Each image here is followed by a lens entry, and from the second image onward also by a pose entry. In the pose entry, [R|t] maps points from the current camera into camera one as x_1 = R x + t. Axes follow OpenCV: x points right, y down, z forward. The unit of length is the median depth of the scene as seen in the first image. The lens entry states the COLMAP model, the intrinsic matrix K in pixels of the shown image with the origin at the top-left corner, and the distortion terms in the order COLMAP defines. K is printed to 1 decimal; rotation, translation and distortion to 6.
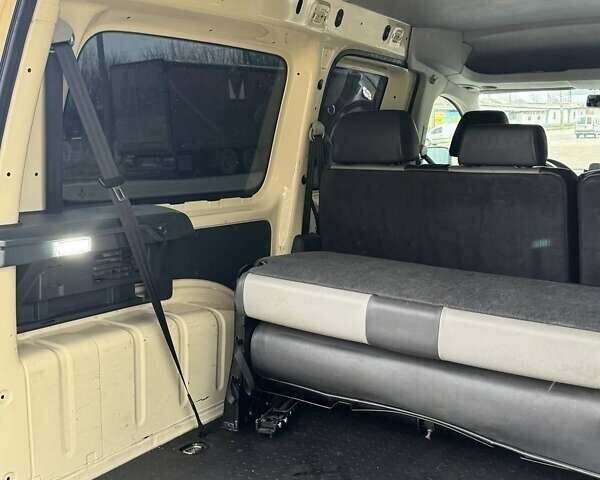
lens RADIAL K [[739.7, 0, 300.0], [0, 739.7, 240.0], [0, 0, 1]] dist [0.095881, -0.003057]
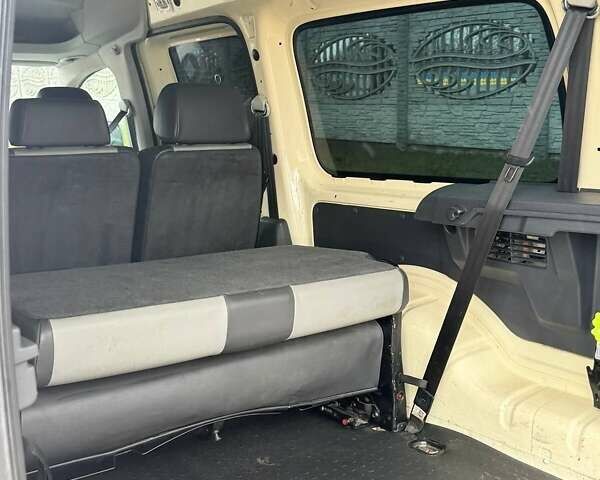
lens RADIAL K [[739.7, 0, 300.0], [0, 739.7, 240.0], [0, 0, 1]] dist [0.095881, -0.003057]
pose [[0.296751, -0.157827, 0.941822, -0.670409], [0.134833, 0.983293, 0.122293, -0.082130], [-0.945388, 0.090698, 0.313073, 0.633045]]
